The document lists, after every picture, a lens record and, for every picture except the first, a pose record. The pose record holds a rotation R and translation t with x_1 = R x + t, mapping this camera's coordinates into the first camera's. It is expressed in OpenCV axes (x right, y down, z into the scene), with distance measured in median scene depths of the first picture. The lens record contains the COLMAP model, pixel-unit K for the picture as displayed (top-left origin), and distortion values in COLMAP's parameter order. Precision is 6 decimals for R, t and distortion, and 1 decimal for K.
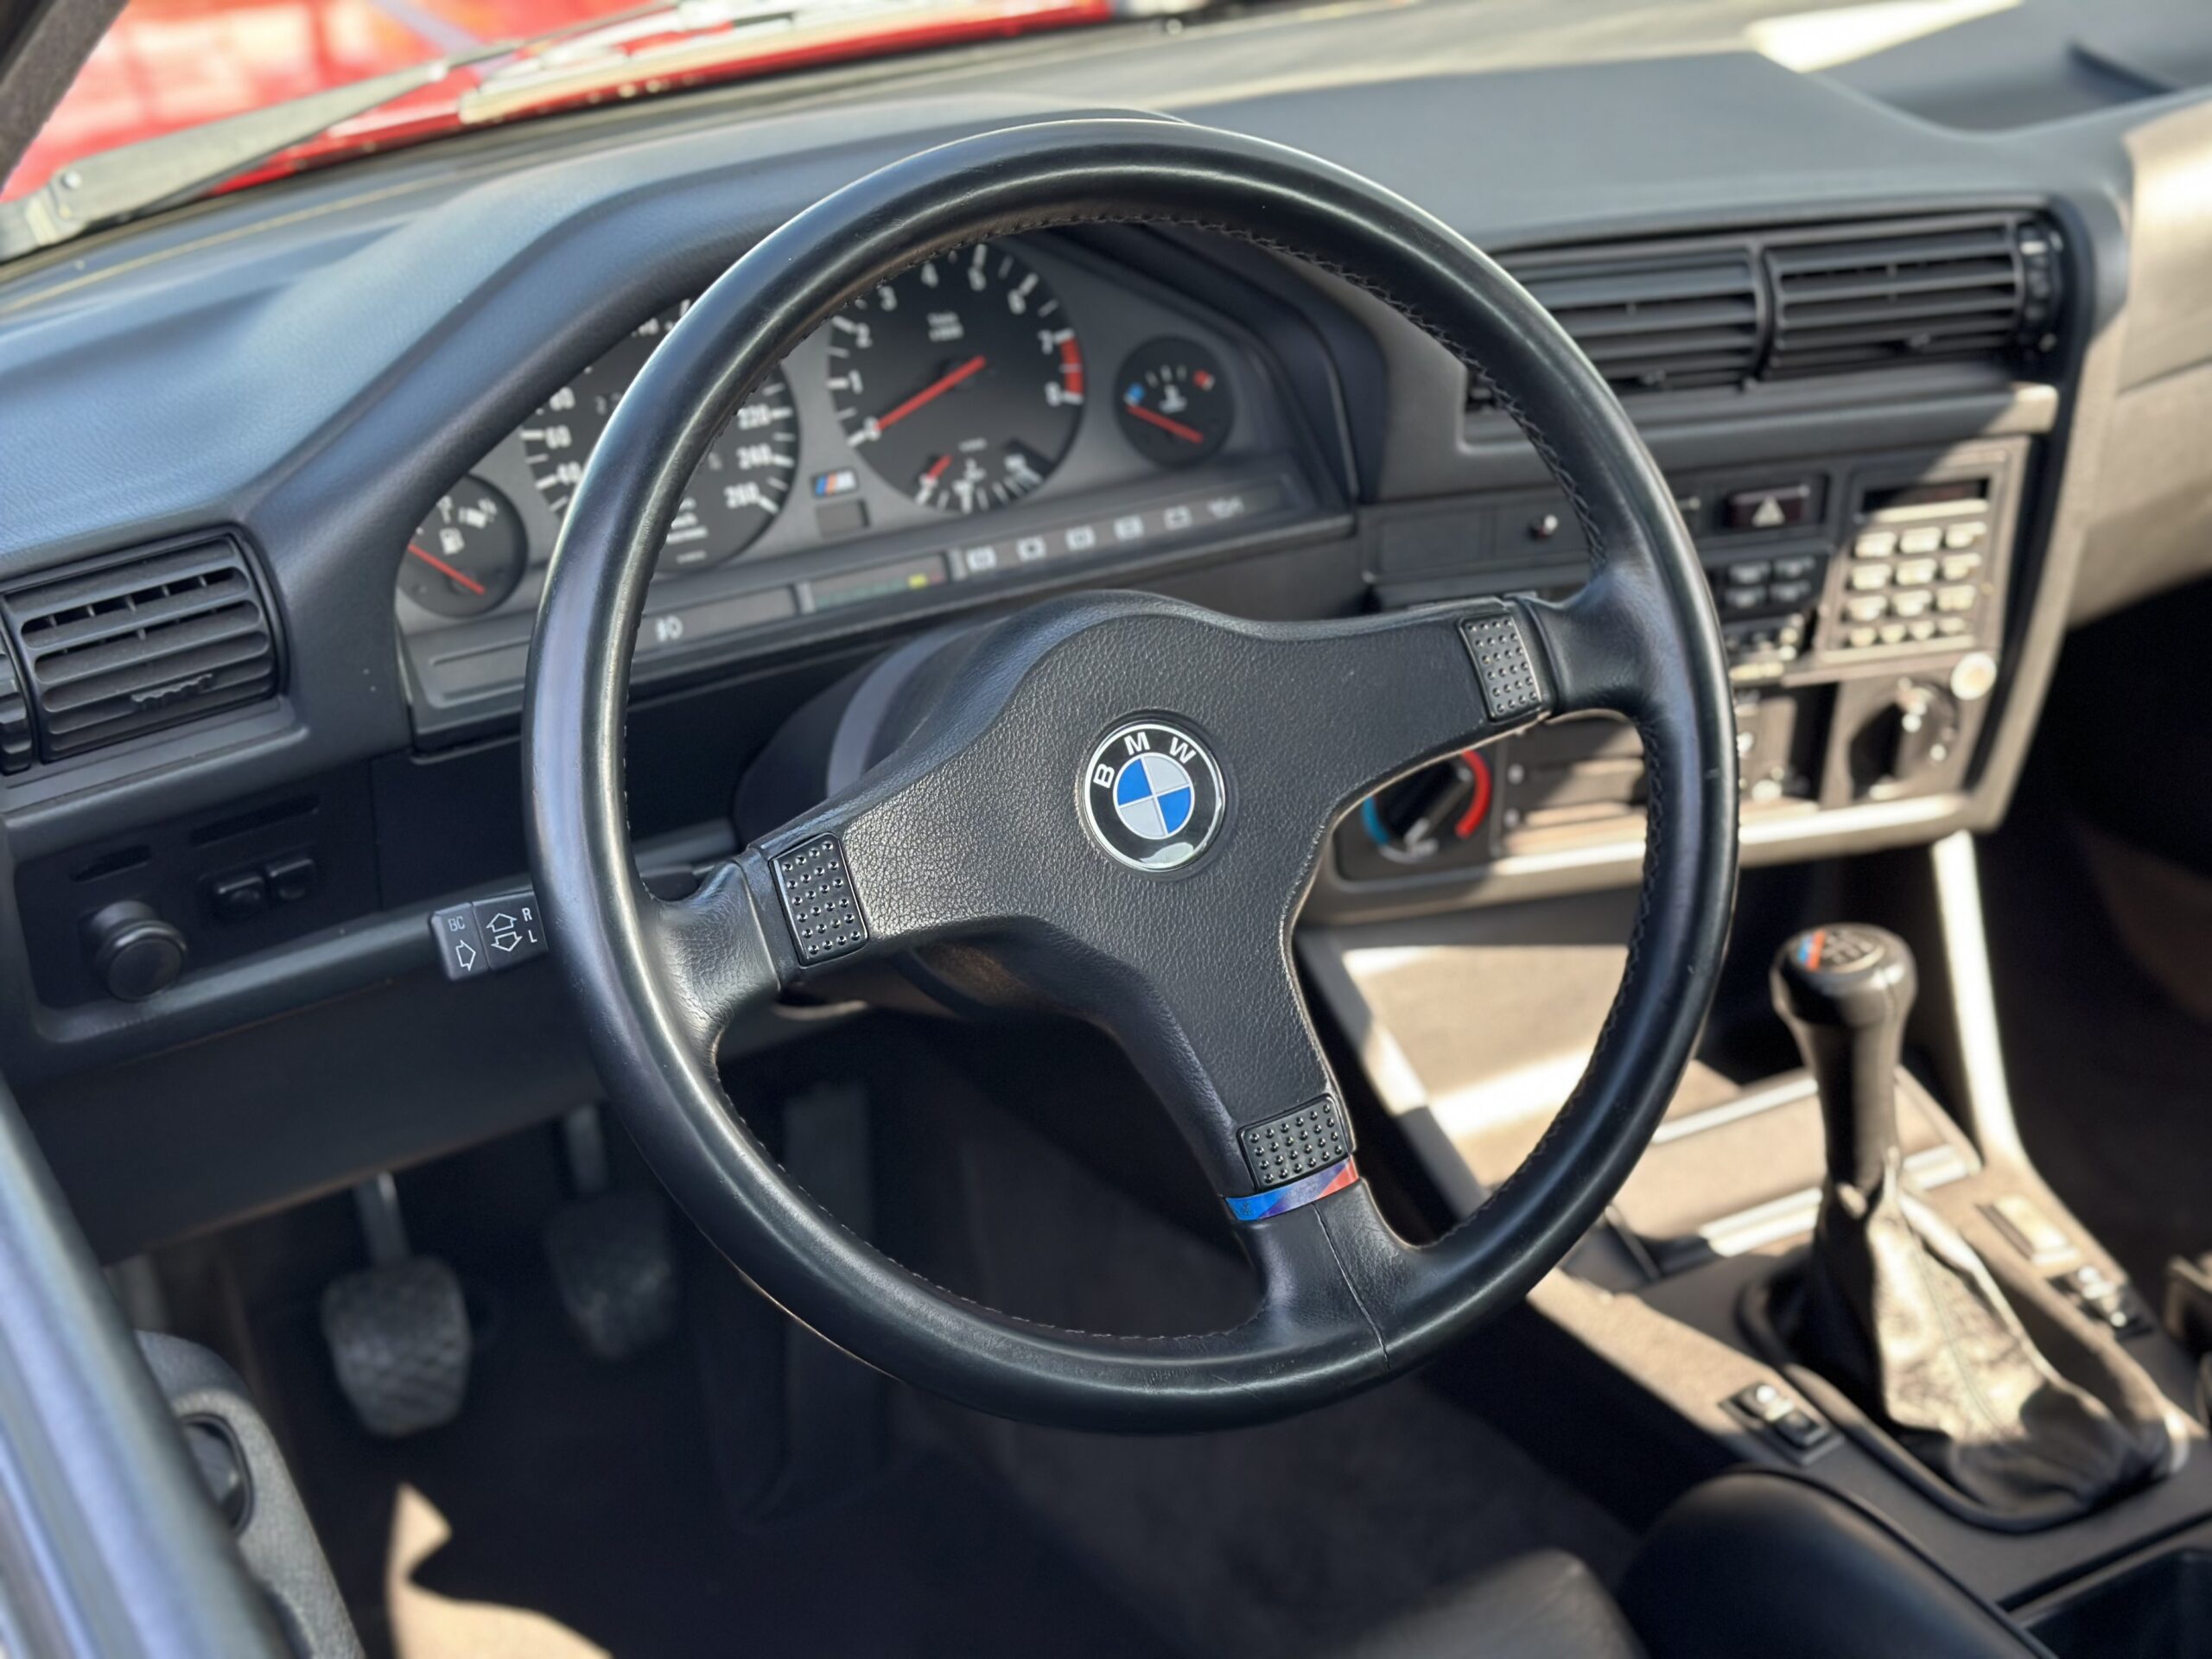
lens RADIAL K [[3114.0, 0, 1106.0], [0, 3114.0, 829.5], [0, 0, 1]] dist [0.012935, -0.007264]
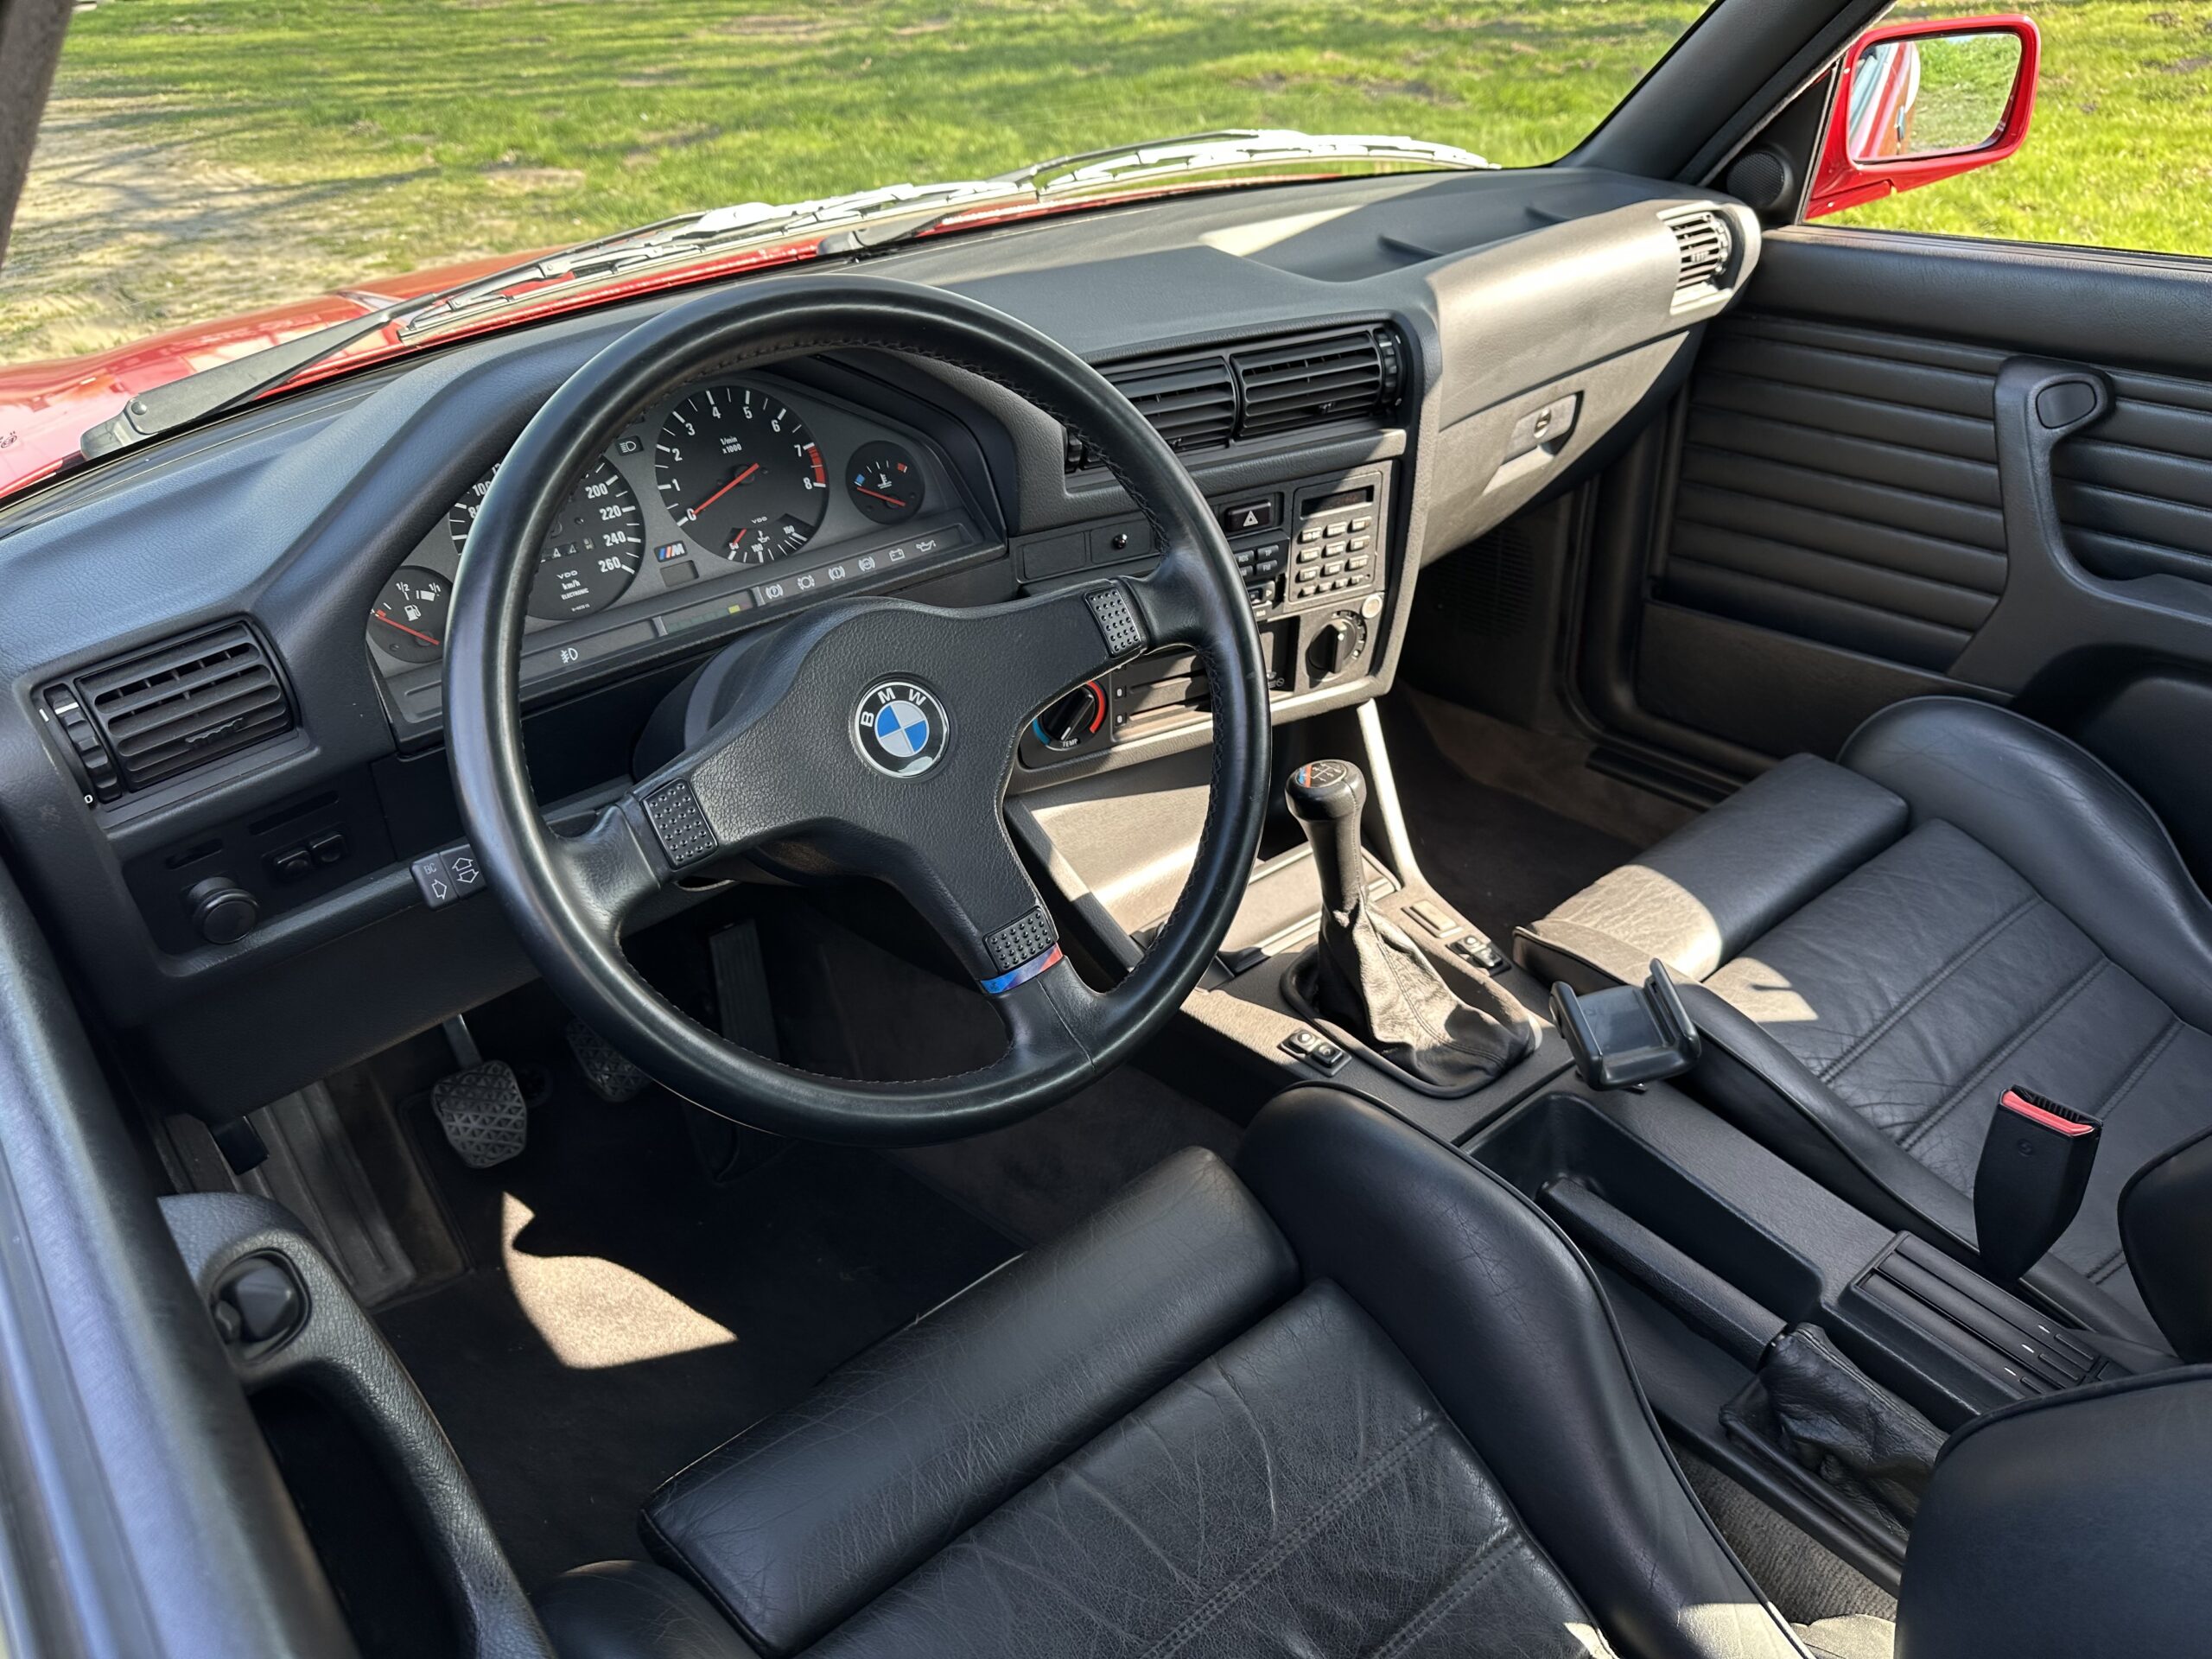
lens RADIAL K [[1584.1, 0, 1106.0], [0, 1584.1, 829.5], [0, 0, 1]] dist [0.198608, -0.376511]
pose [[0.984108, -0.122200, 0.128832, 0.005771], [0.114795, 0.991361, 0.063446, 0.000202], [-0.135472, -0.047648, 0.989635, 0.165996]]
